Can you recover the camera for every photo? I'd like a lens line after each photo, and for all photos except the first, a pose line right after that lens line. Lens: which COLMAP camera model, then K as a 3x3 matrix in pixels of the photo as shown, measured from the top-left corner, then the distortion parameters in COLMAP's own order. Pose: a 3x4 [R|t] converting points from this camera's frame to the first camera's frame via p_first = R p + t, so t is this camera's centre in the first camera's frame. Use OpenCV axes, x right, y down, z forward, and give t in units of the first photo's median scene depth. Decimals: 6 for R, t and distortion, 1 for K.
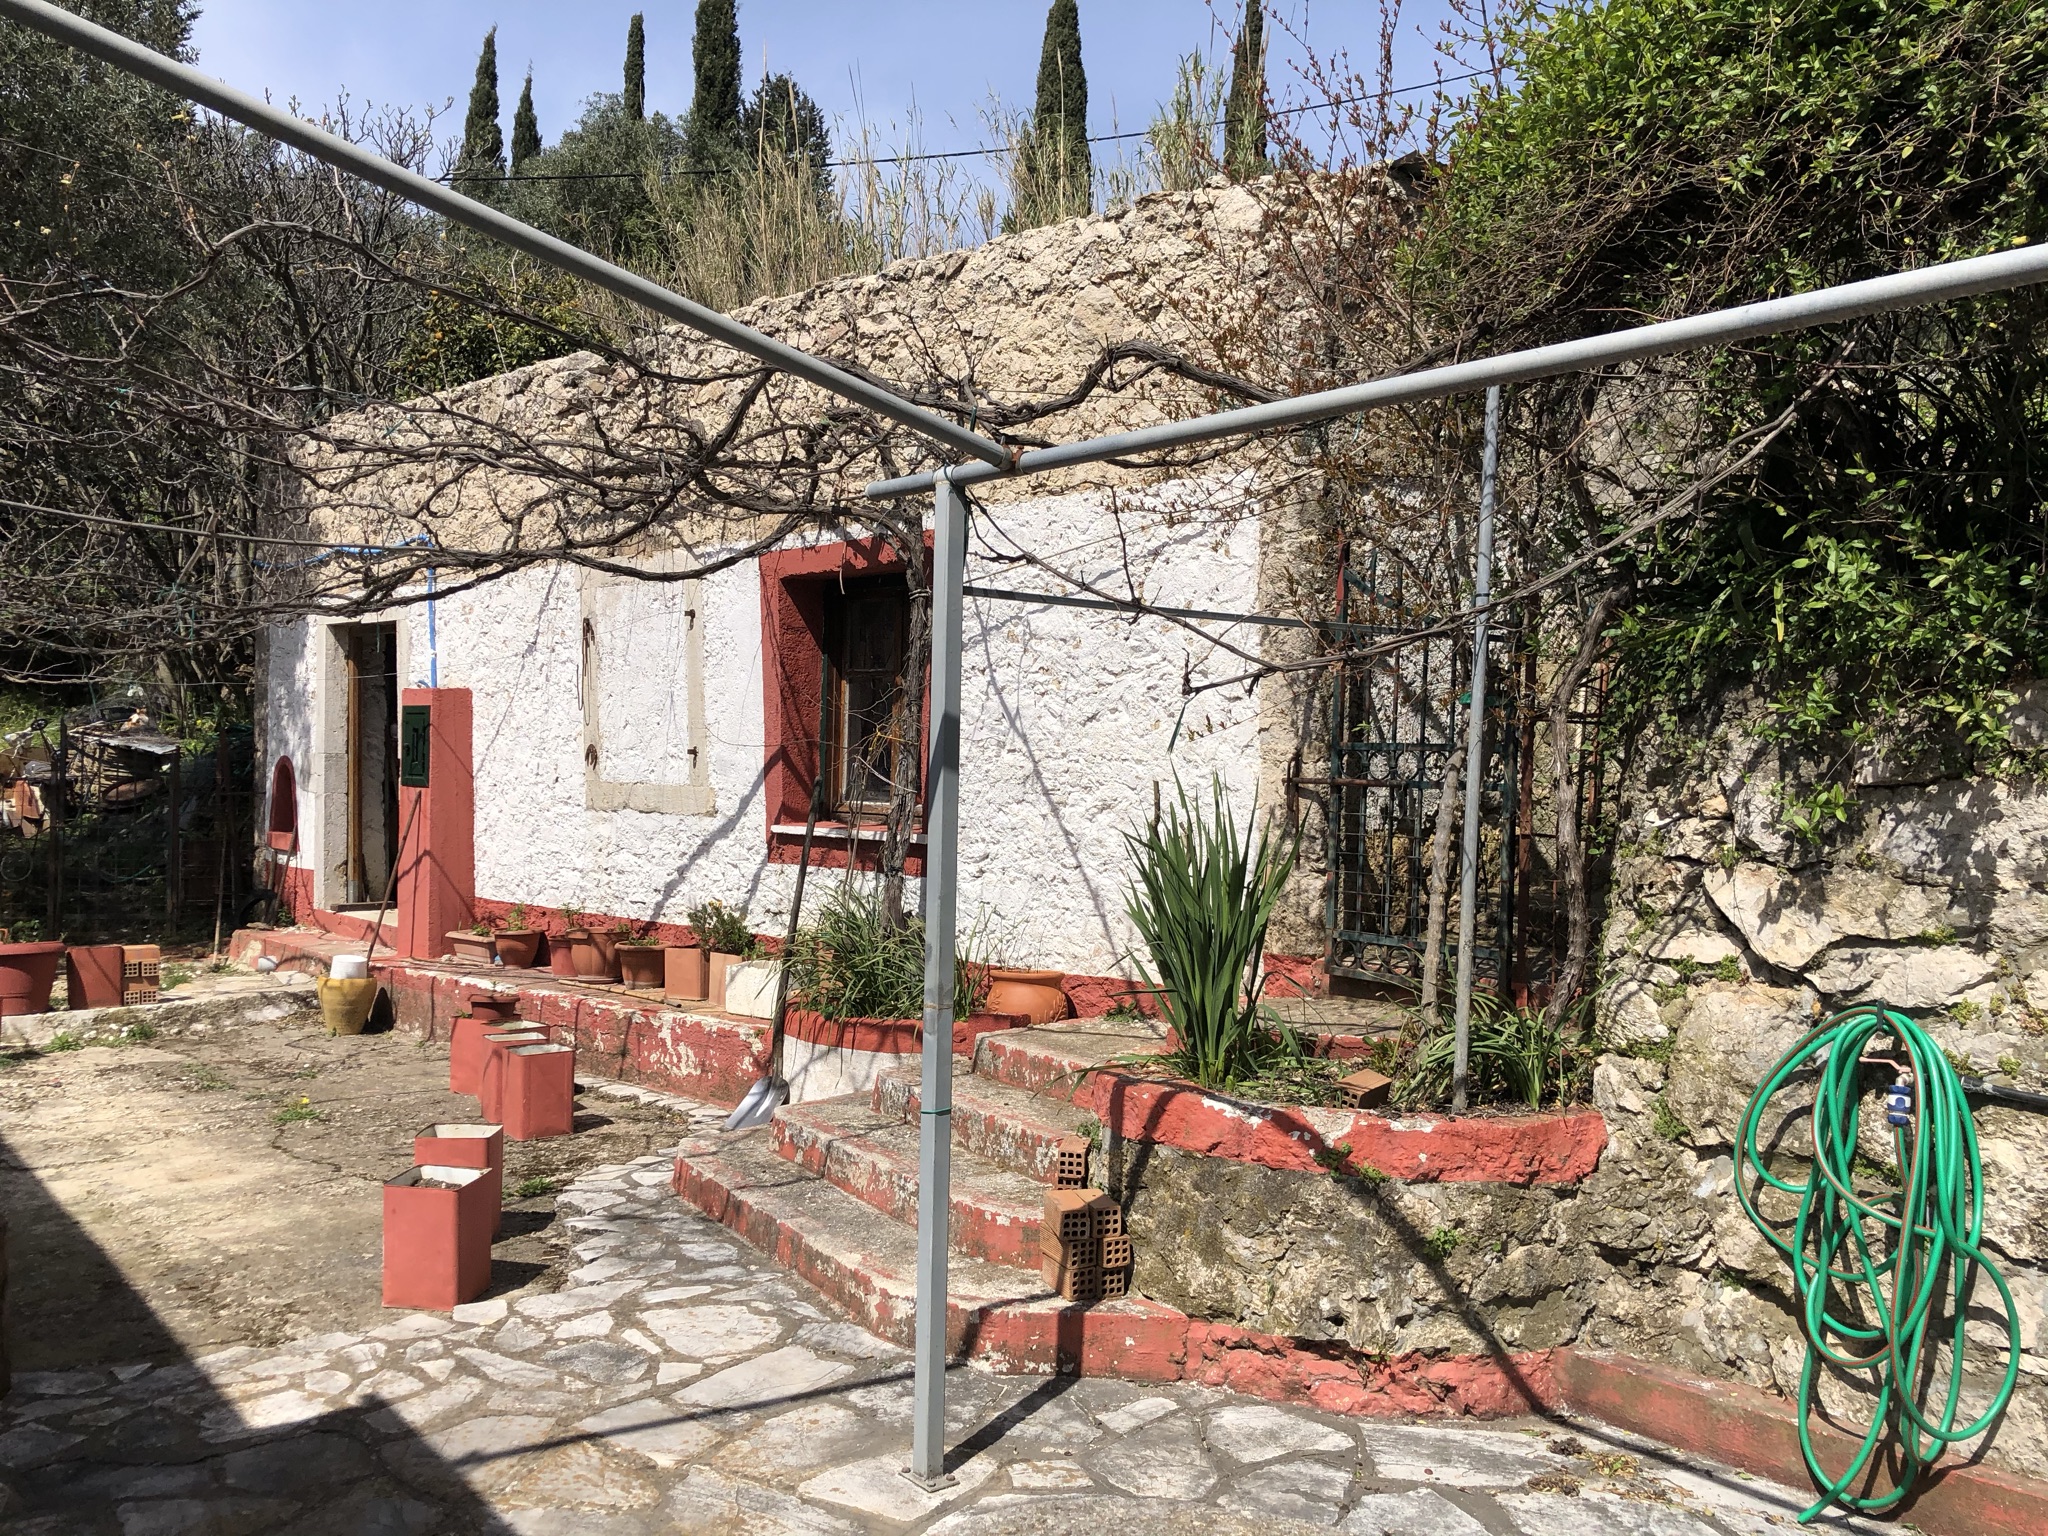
lens RADIAL K [[1683.4, 0, 1031.9], [0, 1683.4, 783.1], [0, 0, 1]] dist [0.043218, -0.054950]
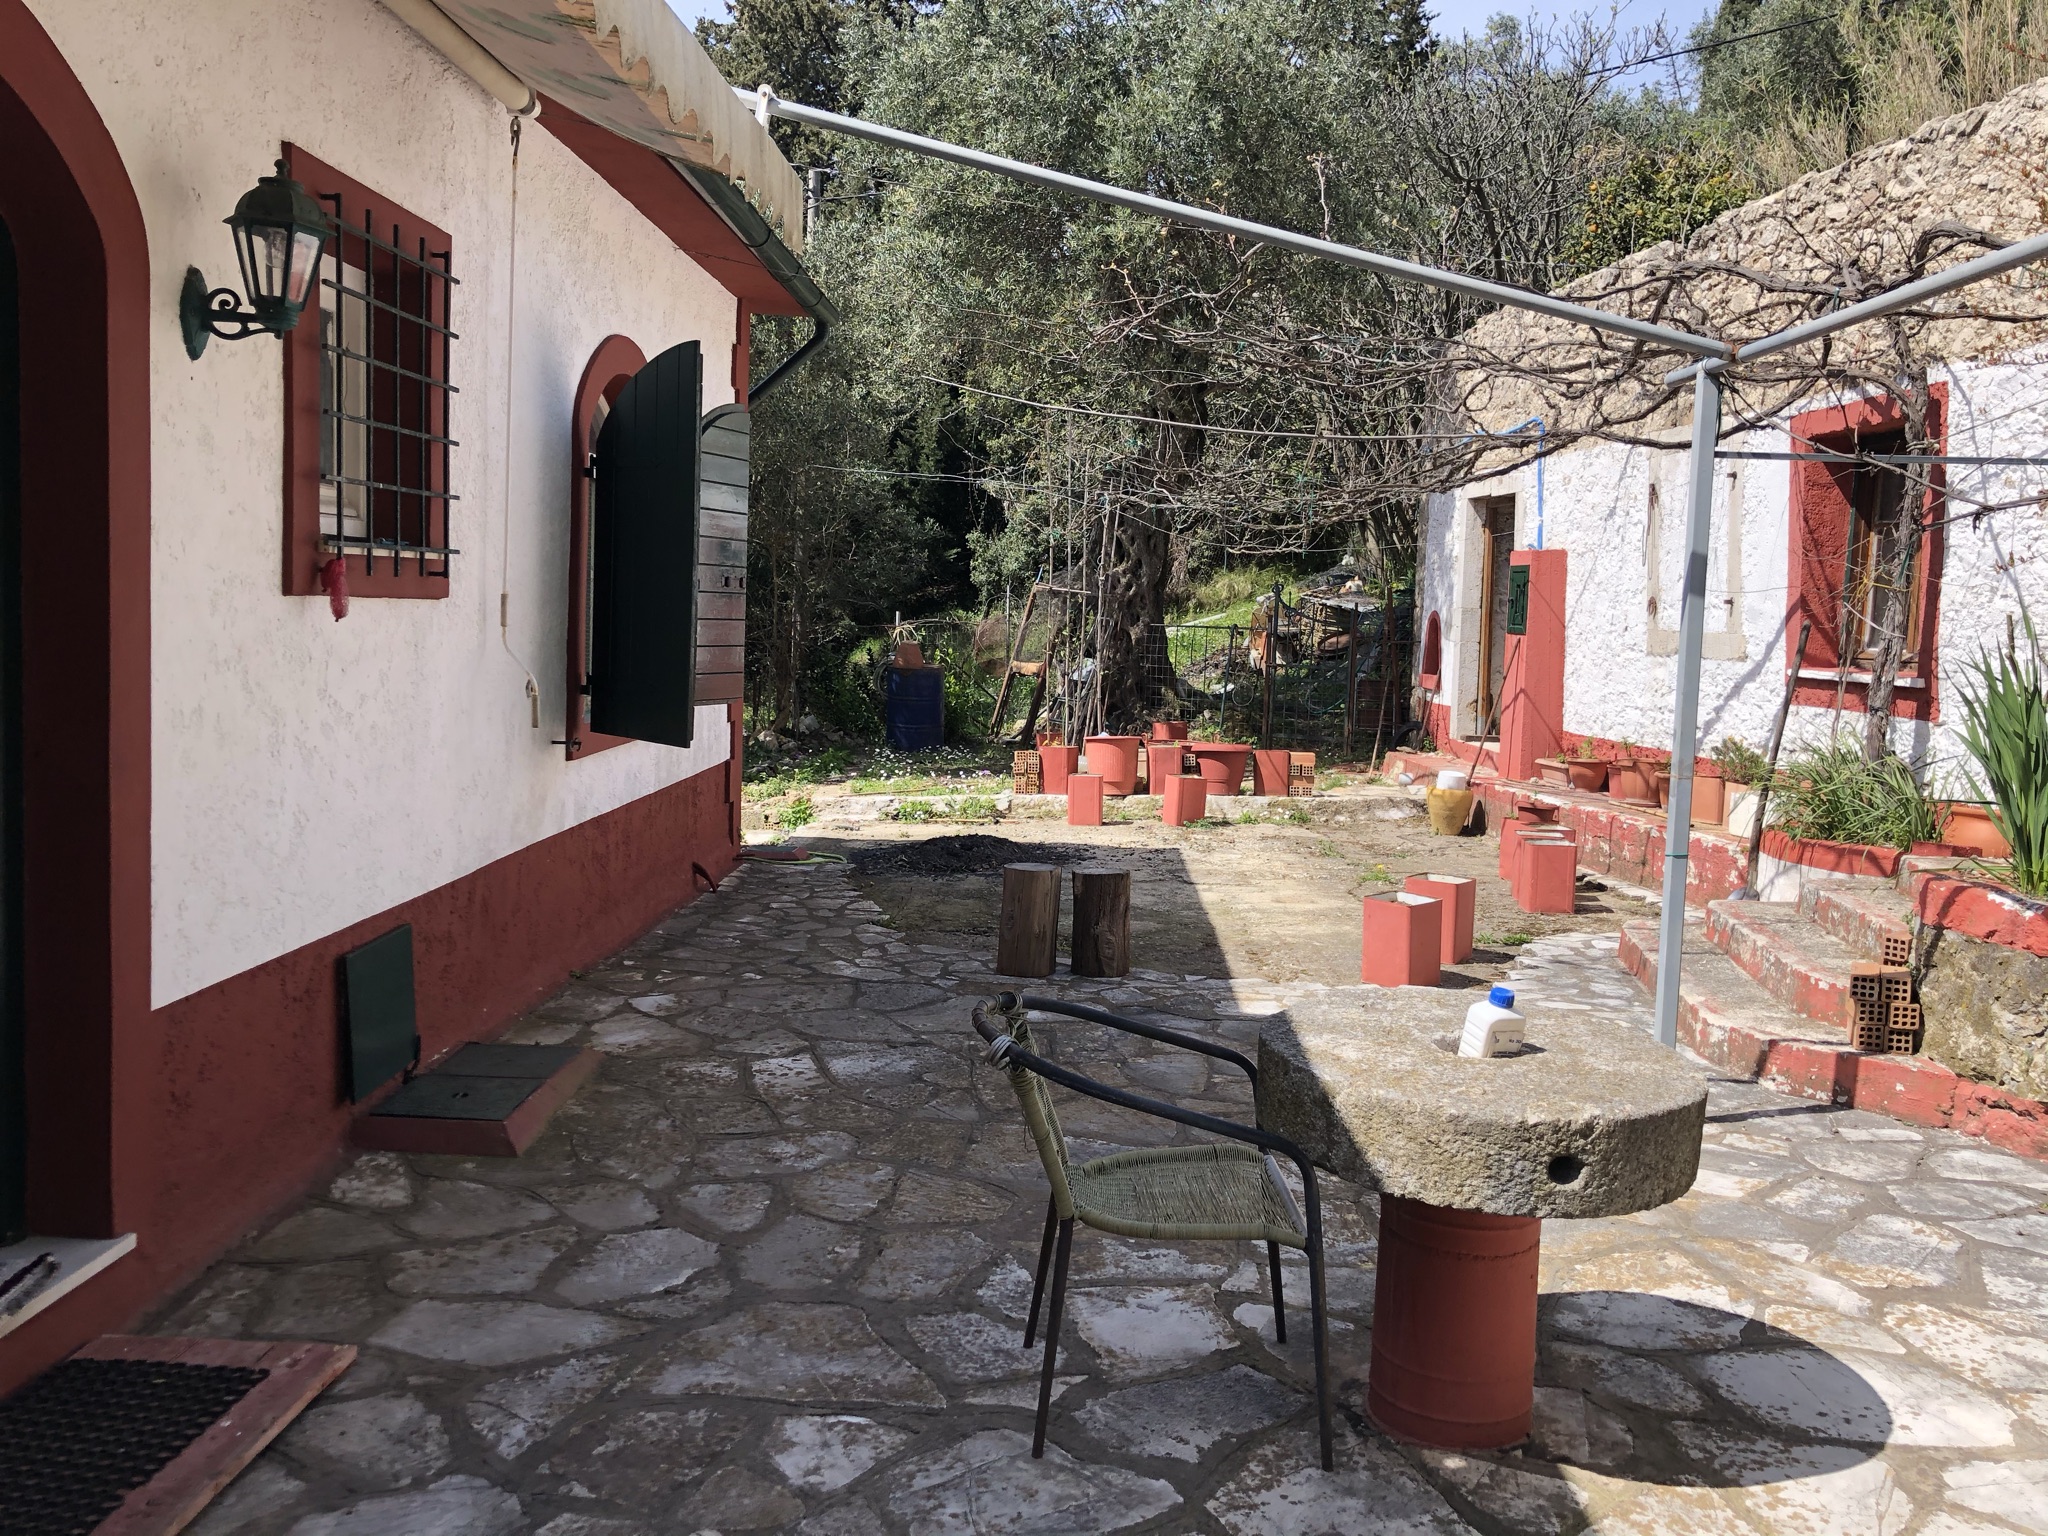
lens RADIAL K [[1683.4, 0, 1015.2], [0, 1683.4, 758.1], [0, 0, 1]] dist [0.043218, -0.054950]
pose [[0.755222, 0.060864, -0.652637, 0.190987], [-0.020204, 0.997368, 0.069634, 0.016996], [0.655158, -0.039403, 0.754464, -0.157123]]
